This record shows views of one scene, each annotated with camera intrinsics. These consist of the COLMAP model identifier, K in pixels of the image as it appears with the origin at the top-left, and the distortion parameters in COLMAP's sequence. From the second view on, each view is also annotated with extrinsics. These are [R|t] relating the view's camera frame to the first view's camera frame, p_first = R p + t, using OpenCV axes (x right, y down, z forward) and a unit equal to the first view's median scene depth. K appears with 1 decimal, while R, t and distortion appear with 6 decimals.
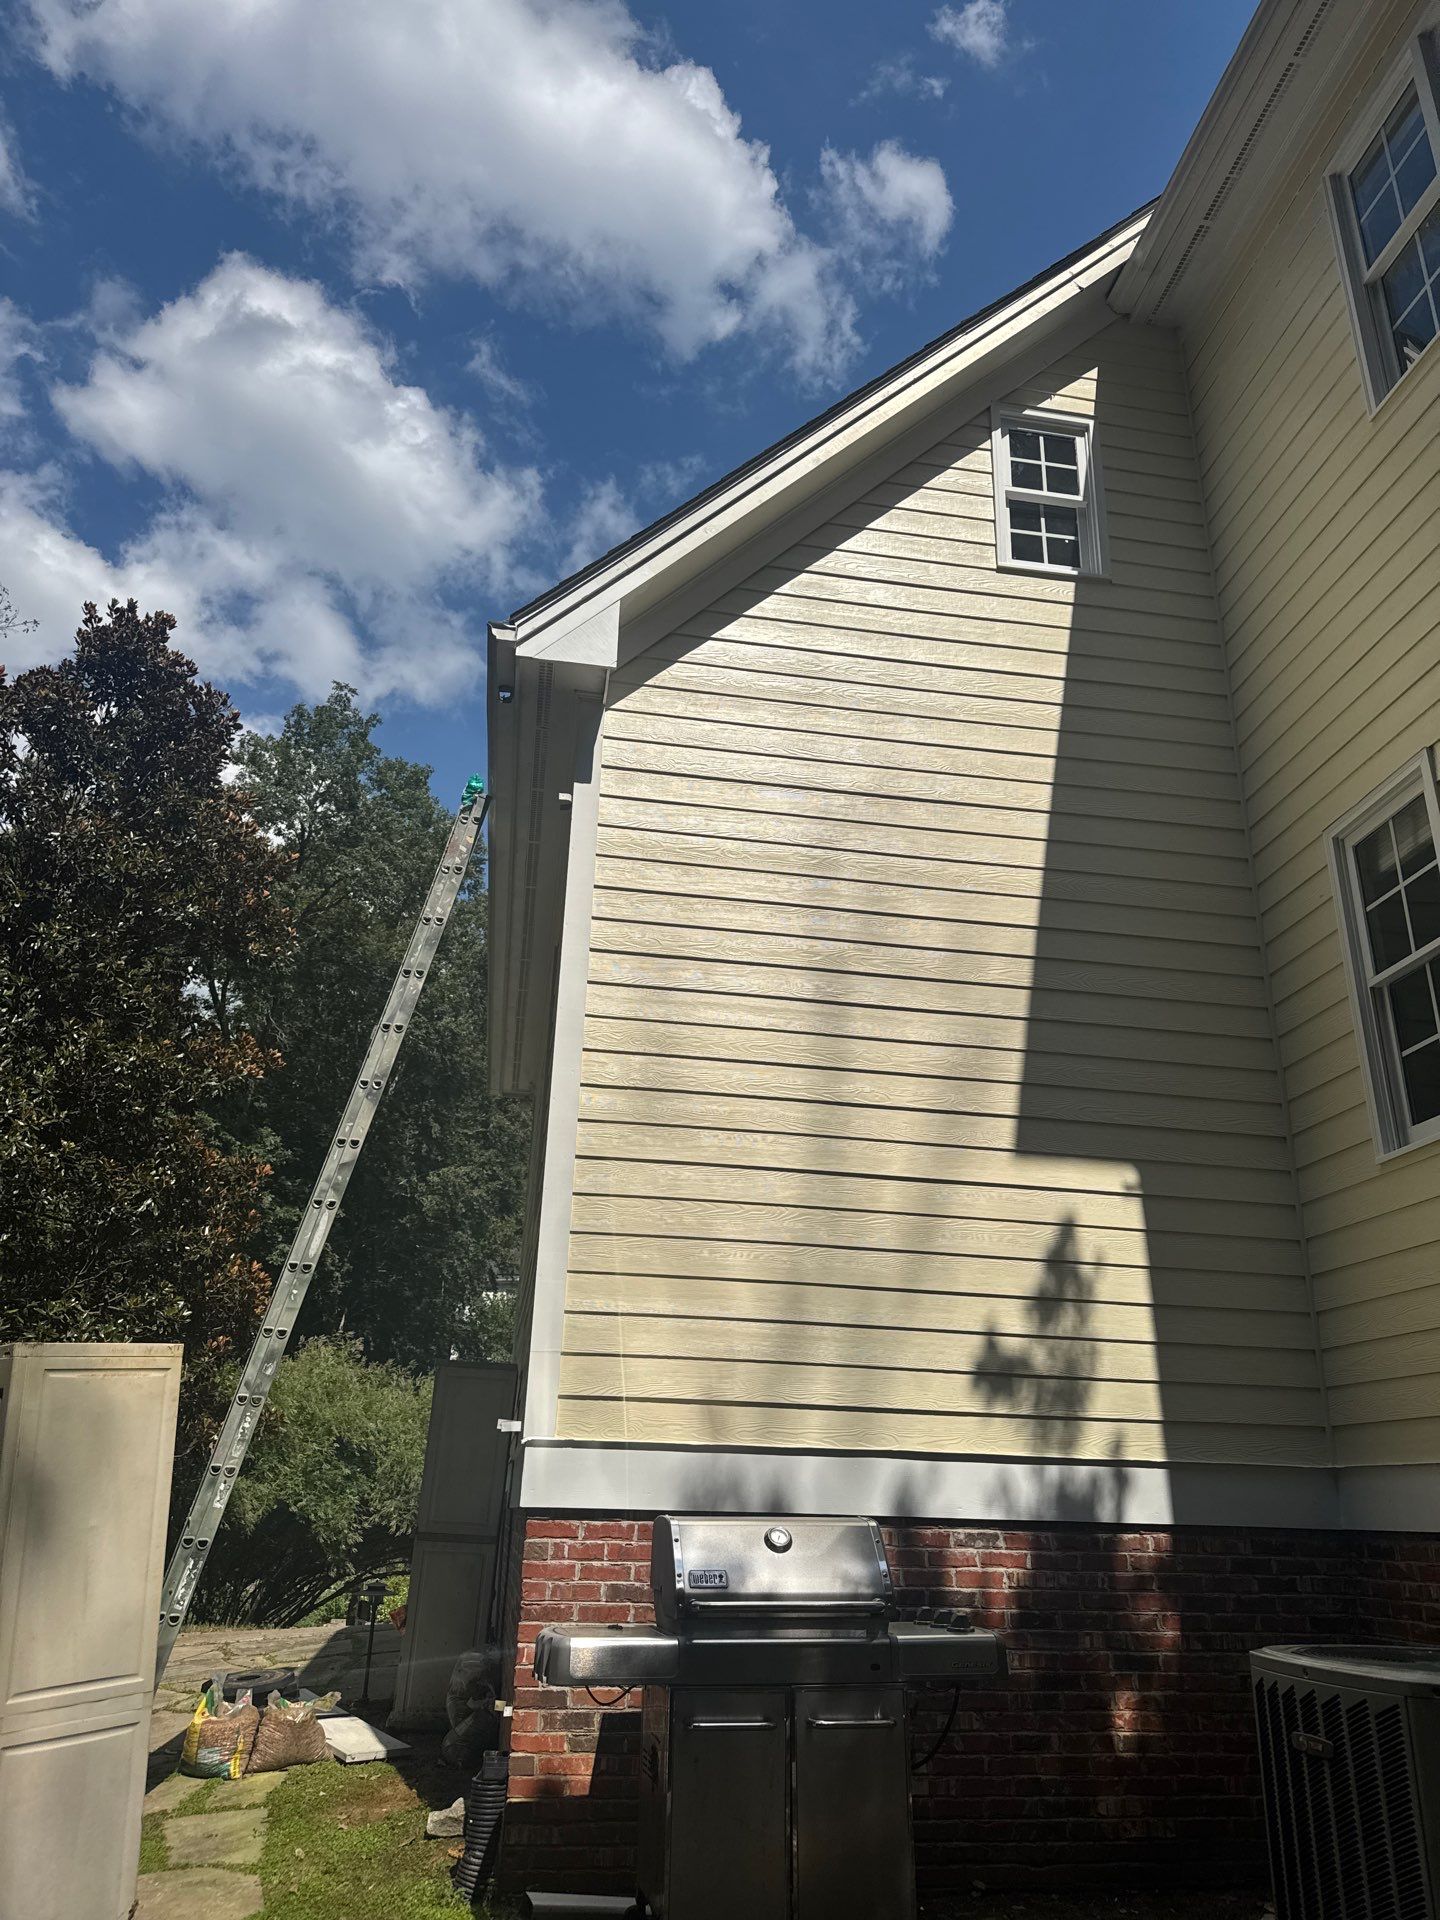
lens RADIAL K [[1373.7, 0, 715.6], [0, 1373.7, 955.1], [0, 0, 1]] dist [-0.003385, -0.005975]
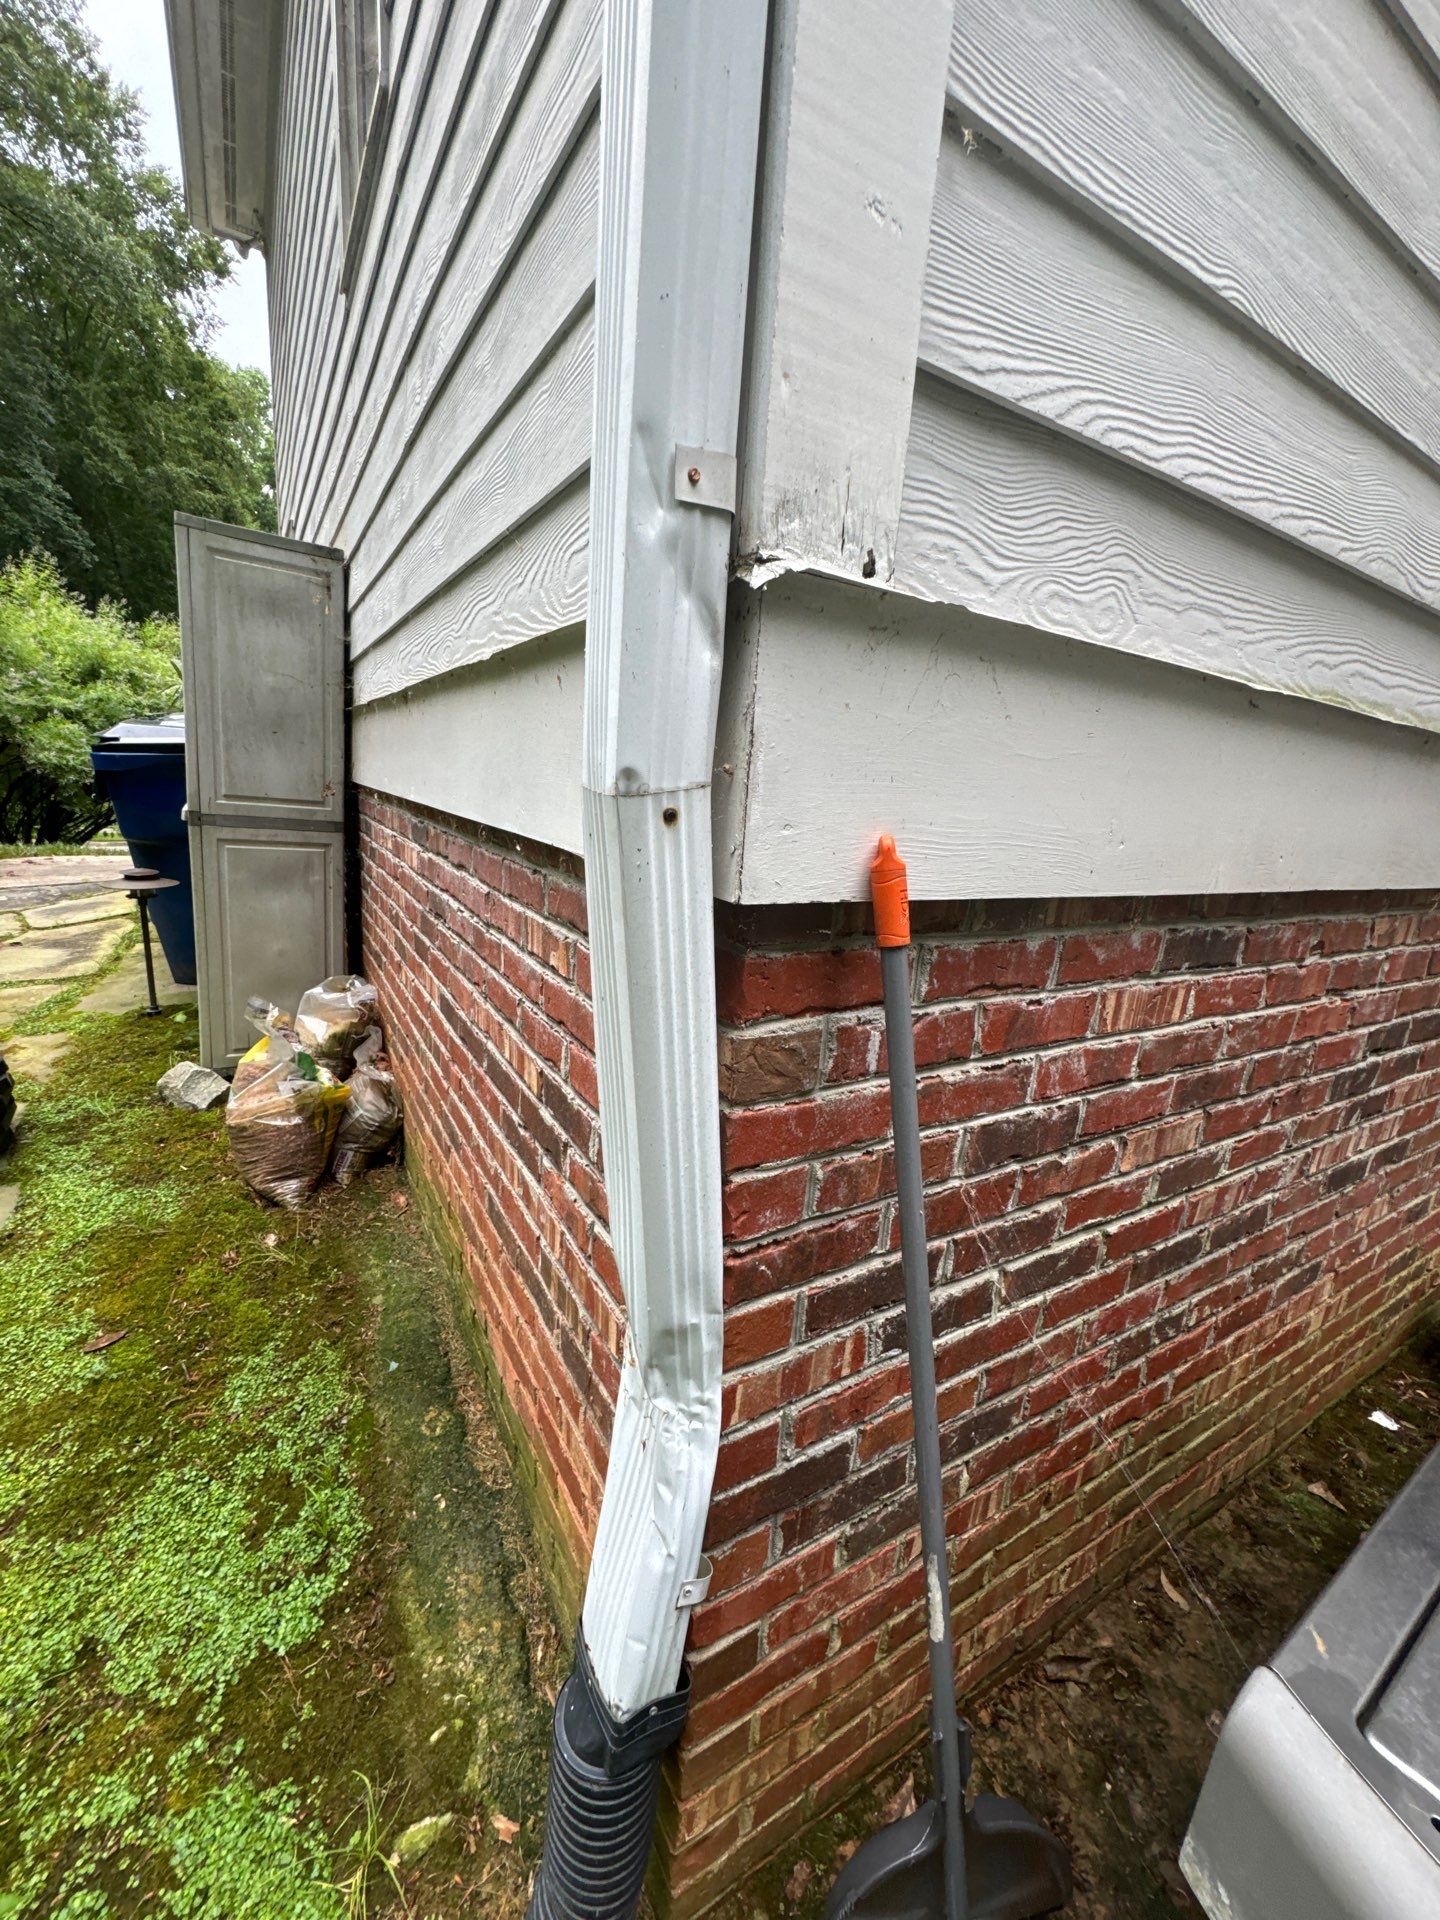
lens RADIAL K [[768.9, 0, 720.1], [0, 768.9, 950.7], [0, 0, 1]] dist [0.000125, -0.000304]
pose [[0.926980, -0.040043, 0.372968, -0.192568], [-0.187782, 0.811194, 0.553807, 0.341891], [-0.324726, -0.583405, 0.744441, 0.911971]]
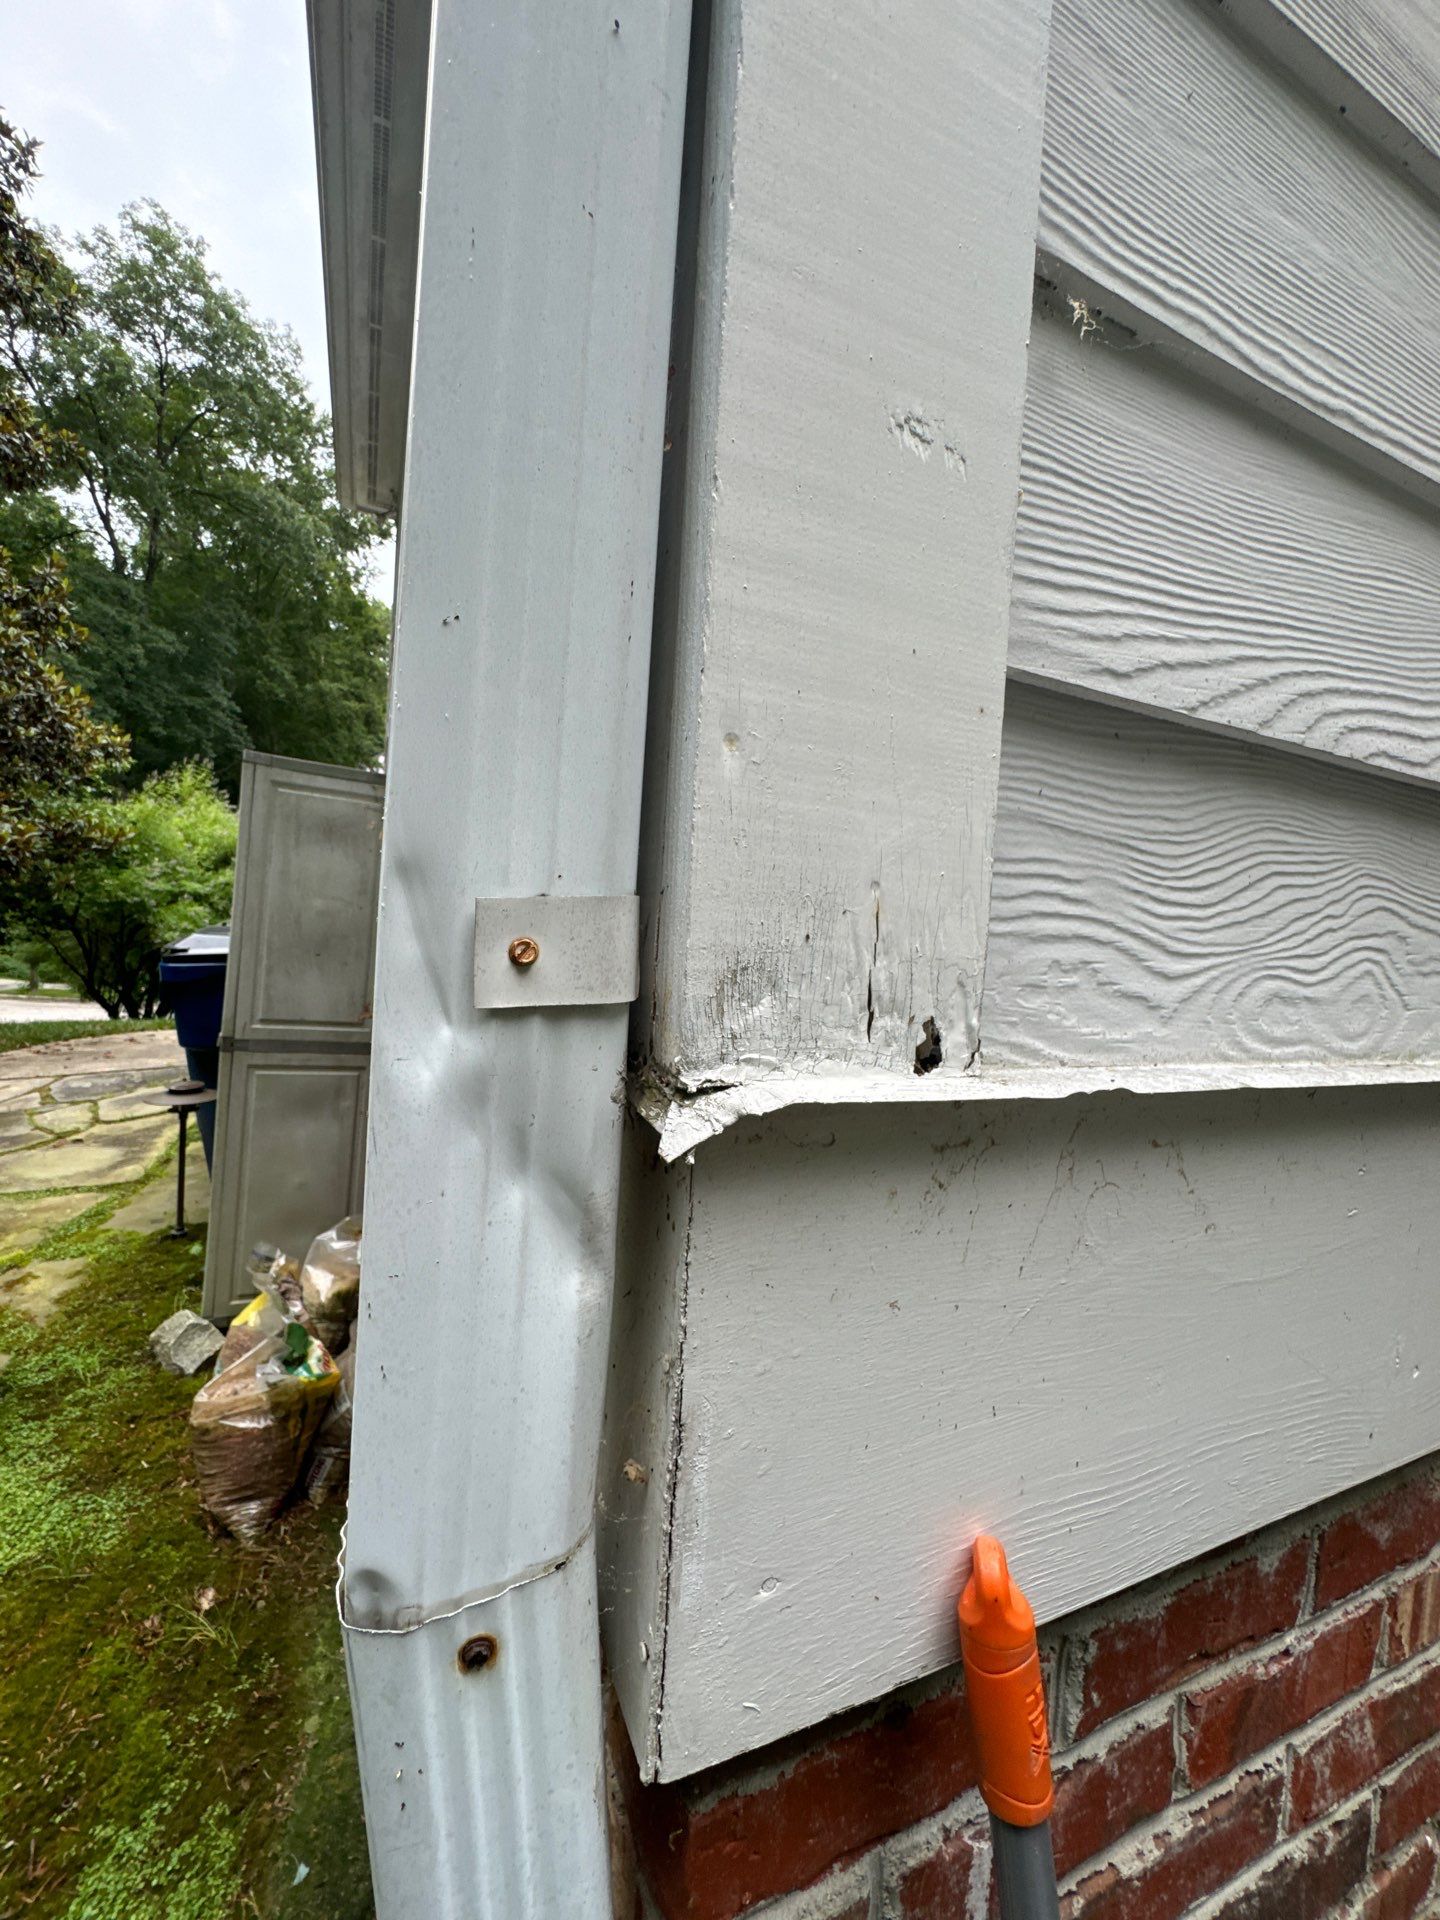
lens RADIAL K [[768.9, 0, 720.1], [0, 768.9, 950.7], [0, 0, 1]] dist [0.000125, -0.000304]
pose [[0.961640, 0.033080, 0.272313, -0.157258], [-0.143442, 0.906808, 0.396389, 0.327906], [-0.233823, -0.420244, 0.876768, 0.980584]]
